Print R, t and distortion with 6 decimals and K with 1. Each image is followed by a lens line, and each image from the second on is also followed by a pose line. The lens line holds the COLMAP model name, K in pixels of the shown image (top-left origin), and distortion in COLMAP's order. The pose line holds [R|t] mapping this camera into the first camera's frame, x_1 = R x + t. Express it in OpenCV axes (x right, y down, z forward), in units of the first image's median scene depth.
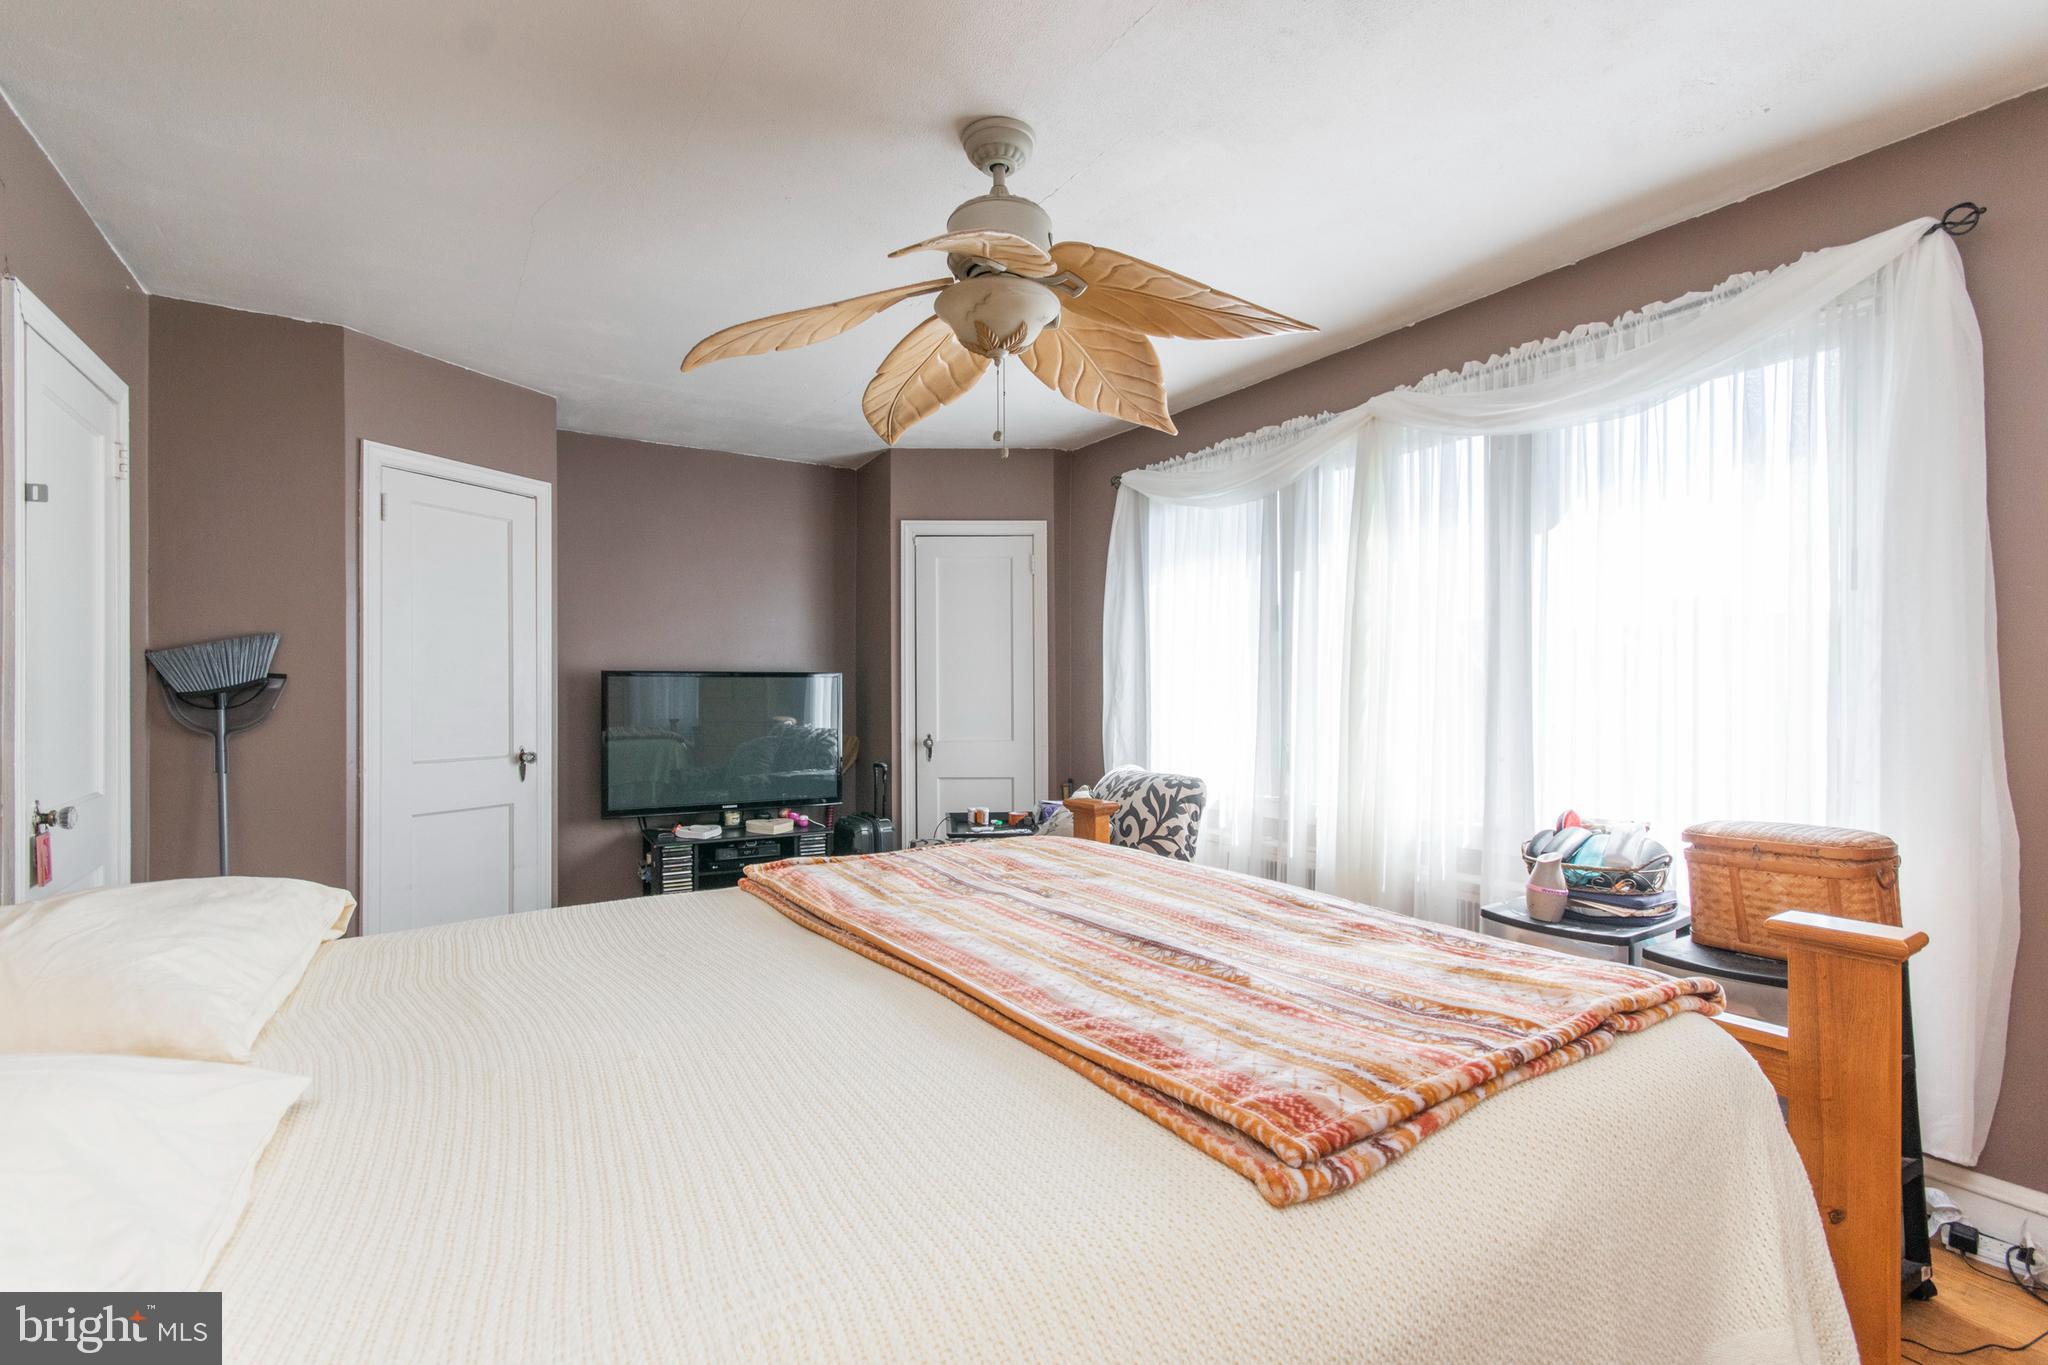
lens RADIAL K [[917.5, 0, 1023.3], [0, 917.5, 687.3], [0, 0, 1]] dist [0.003692, 0.002186]
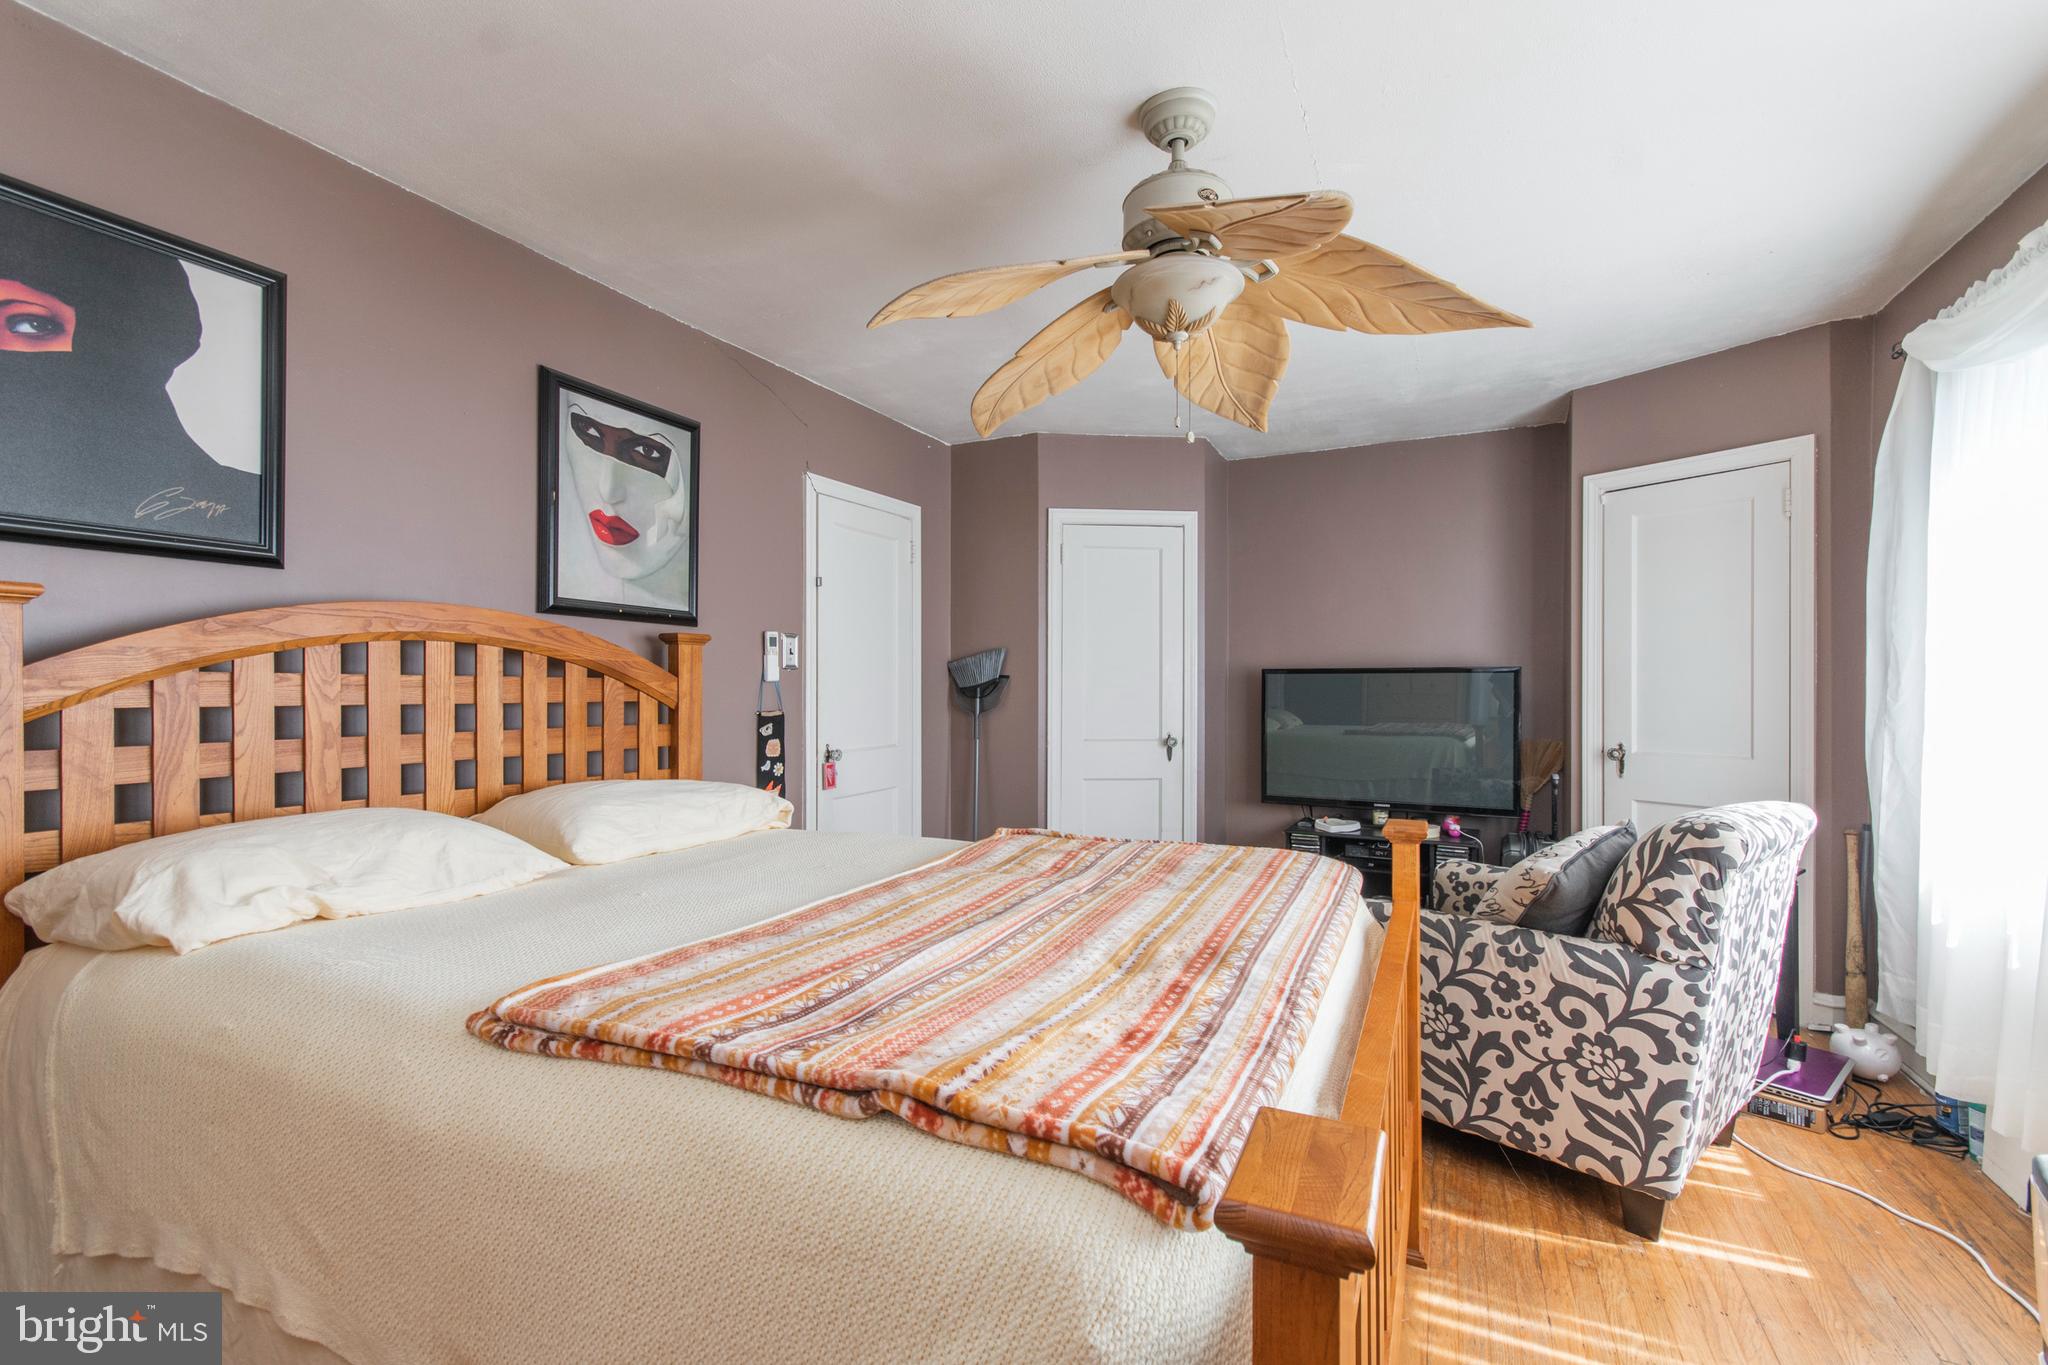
lens RADIAL K [[917.5, 0, 1012.2], [0, 917.5, 685.9], [0, 0, 1]] dist [0.003692, 0.002186]
pose [[0.509034, 0.000433, -0.860746, 0.492840], [-0.000114, 1.000000, 0.000436, 0.003023], [0.860746, -0.000124, 0.509034, 0.248695]]
